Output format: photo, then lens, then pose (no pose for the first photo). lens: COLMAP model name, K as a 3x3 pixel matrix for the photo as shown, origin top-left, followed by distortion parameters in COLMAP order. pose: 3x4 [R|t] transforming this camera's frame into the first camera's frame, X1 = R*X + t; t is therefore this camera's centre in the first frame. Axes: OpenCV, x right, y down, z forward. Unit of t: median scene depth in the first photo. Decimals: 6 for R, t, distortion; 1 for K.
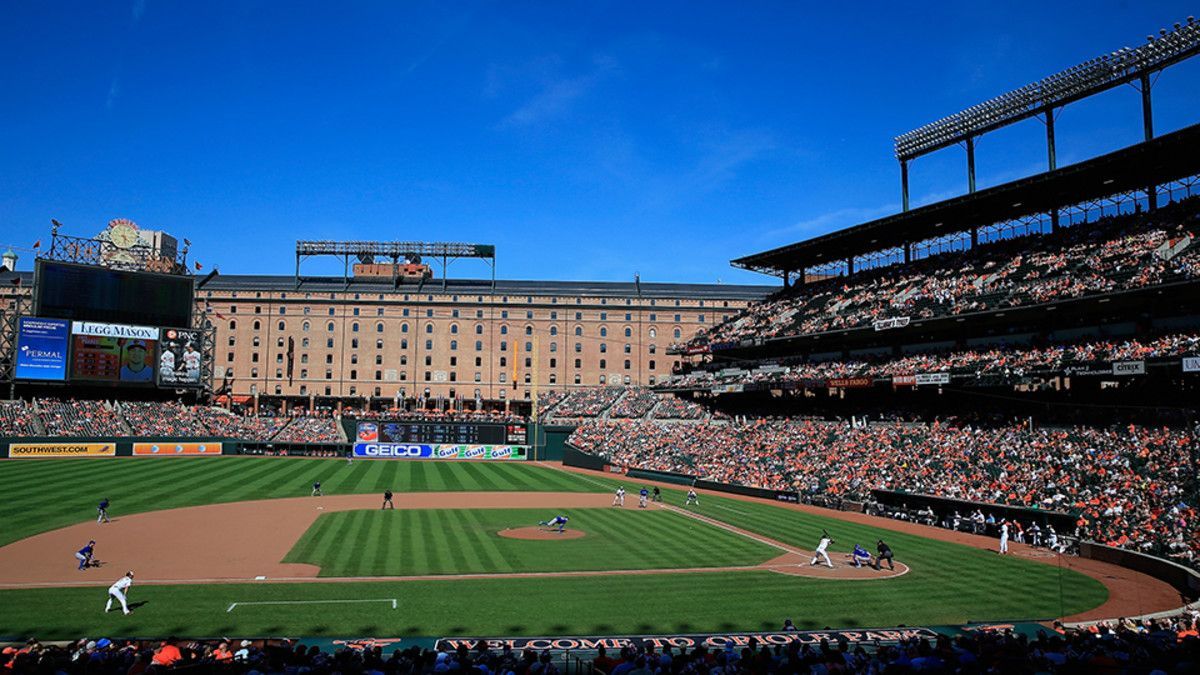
lens RADIAL K [[835.9, 0, 585.5], [0, 835.9, 346.5], [0, 0, 1]] dist [-0.050050, 0.003500]
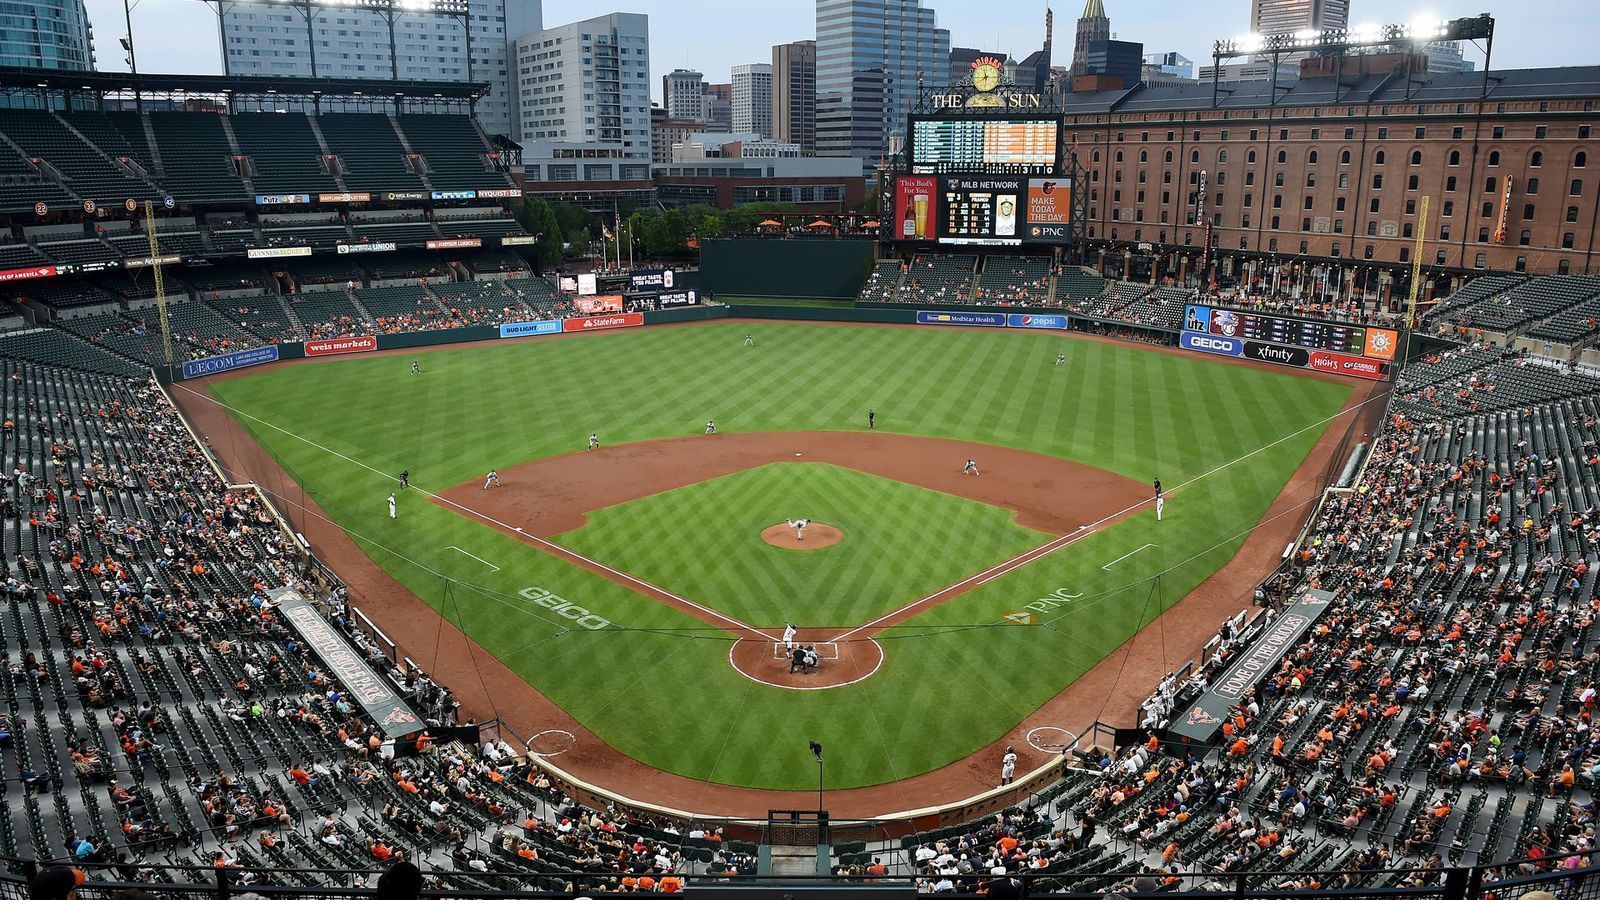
lens RADIAL K [[1114.5, 0, 779.9], [0, 1114.5, 455.4], [0, 0, 1]] dist [-0.050050, 0.003500]
pose [[0.534076, 0.199660, -0.821523, 0.335786], [0.086734, 0.953647, 0.288157, -0.089442], [0.840976, -0.225151, 0.492003, 0.094534]]
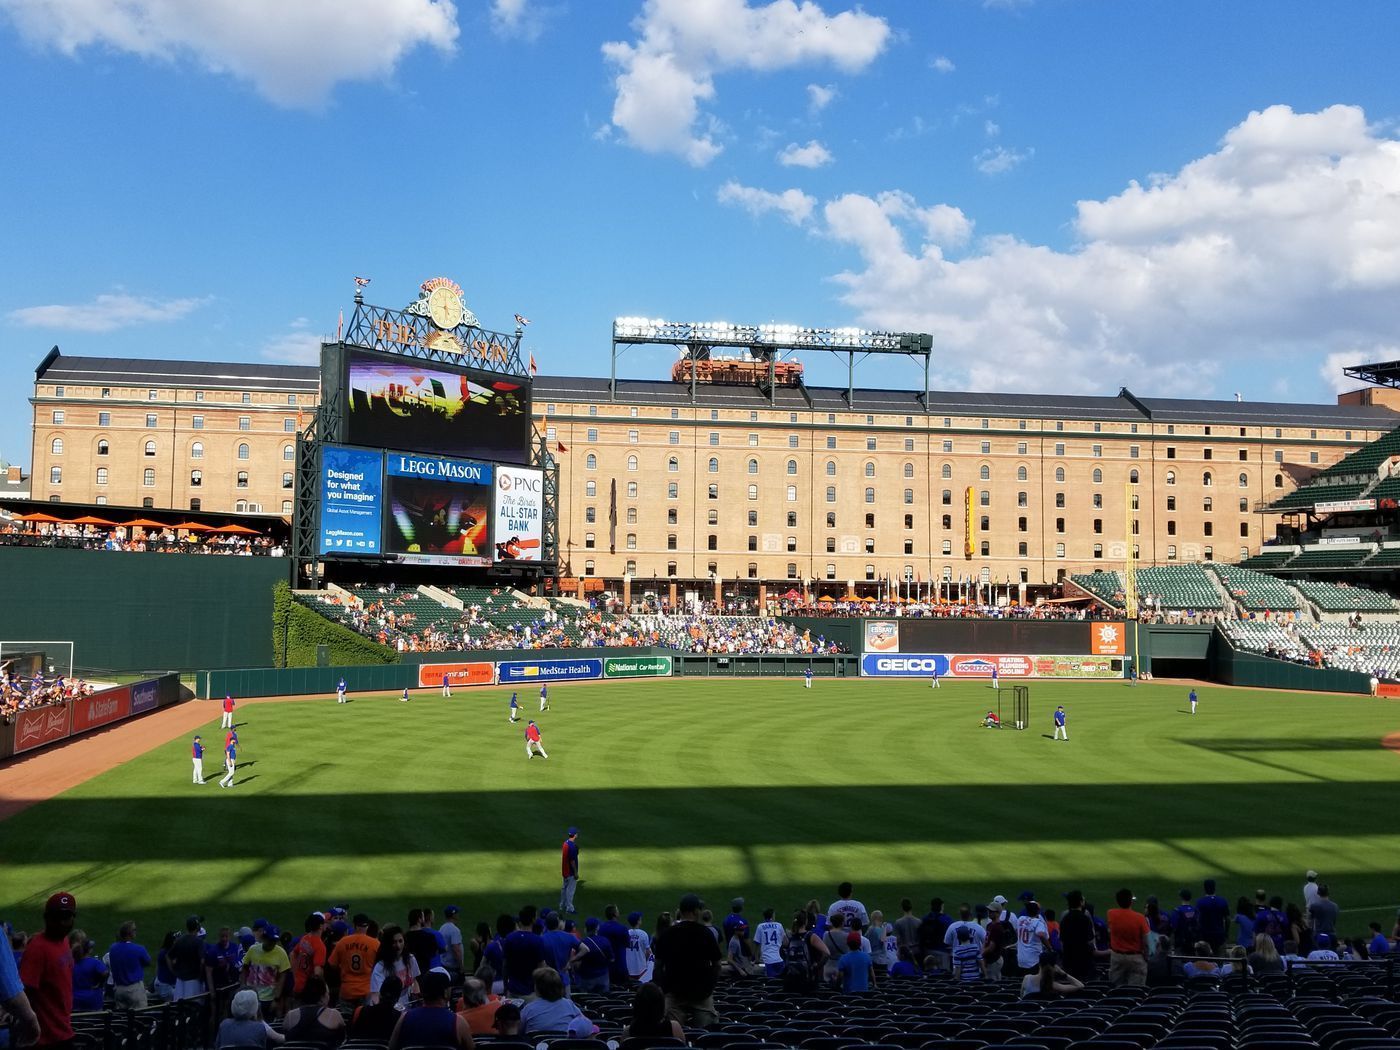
lens RADIAL K [[1397.4, 0, 690.9], [0, 1397.4, 520.2], [0, 0, 1]] dist [-0.009313, 0.000000]
pose [[0.989943, 0.003072, 0.141434, -0.438240], [-0.006706, 0.999659, 0.025225, -0.007882], [-0.141308, -0.025919, 0.989626, -0.007860]]
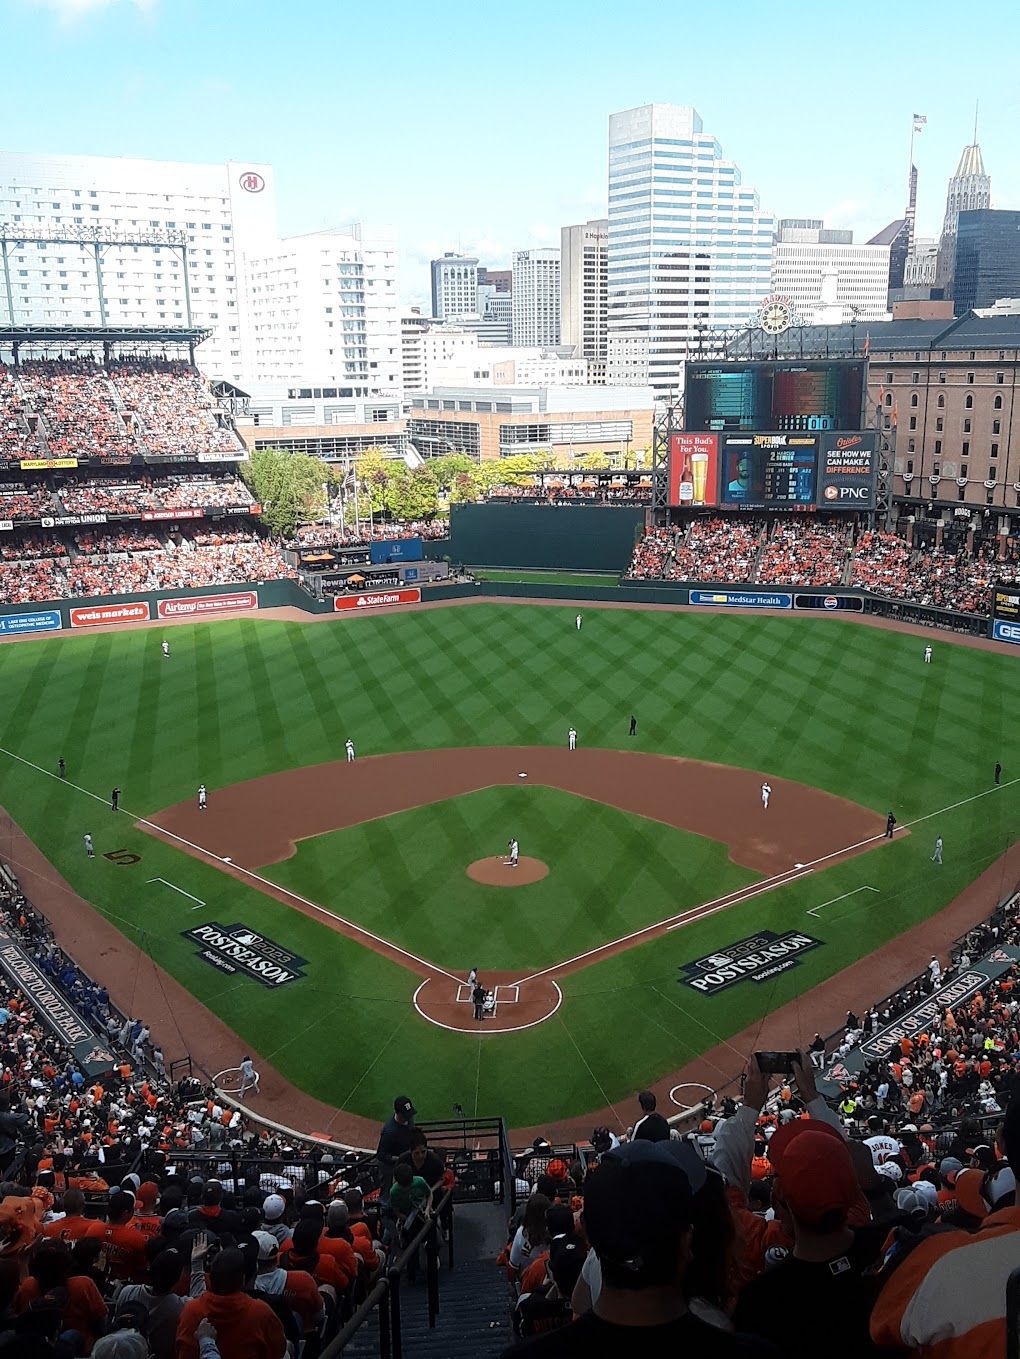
lens RADIAL K [[1371.5, 0, 486.1], [0, 1371.5, 720.9], [0, 0, 1]] dist [0.059362, 0.000000]
pose [[0.475964, 0.203471, -0.855604, 0.427173], [0.100734, 0.953853, 0.282873, -0.139203], [0.873677, -0.220826, 0.433503, 0.084195]]
